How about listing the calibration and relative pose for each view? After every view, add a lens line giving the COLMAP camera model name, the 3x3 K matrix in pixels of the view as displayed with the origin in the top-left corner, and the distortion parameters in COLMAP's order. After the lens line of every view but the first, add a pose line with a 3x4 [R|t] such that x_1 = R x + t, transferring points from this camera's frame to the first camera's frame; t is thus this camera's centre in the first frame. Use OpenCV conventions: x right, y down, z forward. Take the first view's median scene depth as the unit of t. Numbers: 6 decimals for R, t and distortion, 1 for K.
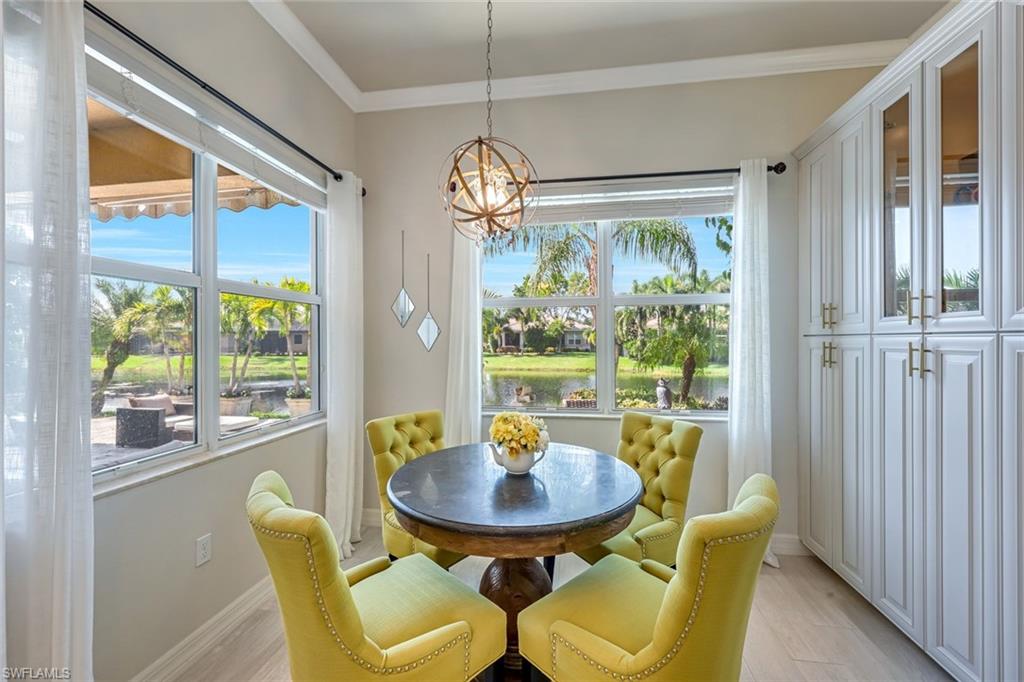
lens RADIAL K [[427.7, 0, 506.8], [0, 427.7, 337.3], [0, 0, 1]] dist [0.002688, 0.000573]
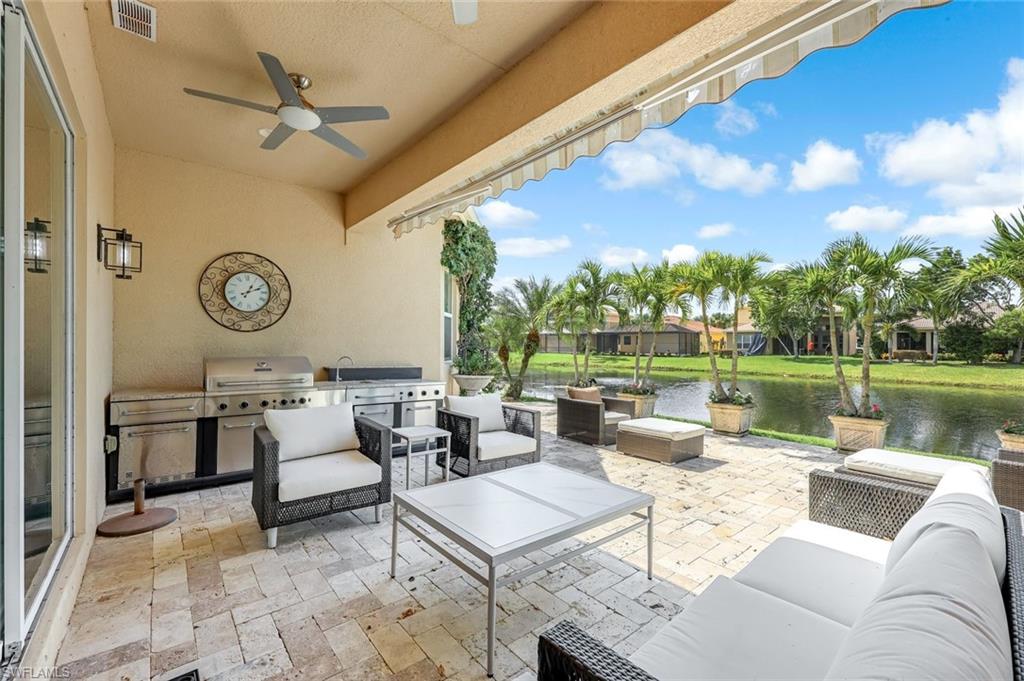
lens RADIAL K [[414.5, 0, 505.1], [0, 414.5, 342.1], [0, 0, 1]] dist [0.000766, 0.000044]
pose [[0.753418, 0.006868, -0.657506, -0.063246], [-0.003289, 0.999972, 0.006676, 0.005454], [0.657533, -0.002867, 0.753420, 0.034709]]
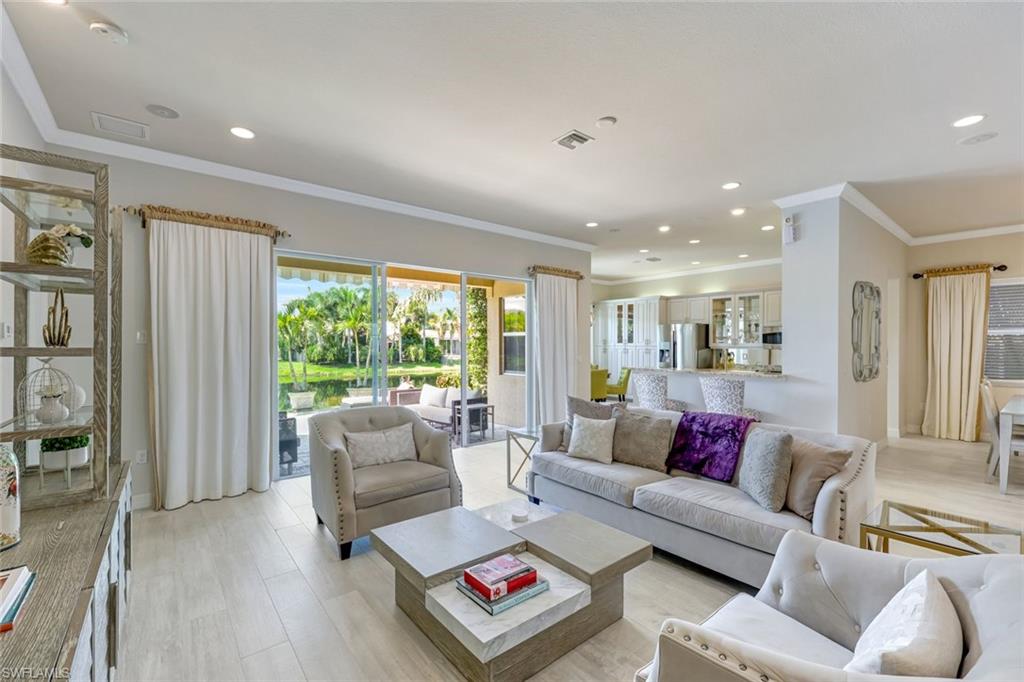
lens RADIAL K [[437.5, 0, 510.4], [0, 437.5, 346.0], [0, 0, 1]] dist [0.002839, 0.000318]
pose [[0.671665, 0.000097, 0.740855, -0.186938], [-0.006445, 0.999963, 0.005713, -0.001510], [-0.740827, -0.008612, 0.671640, -0.077443]]
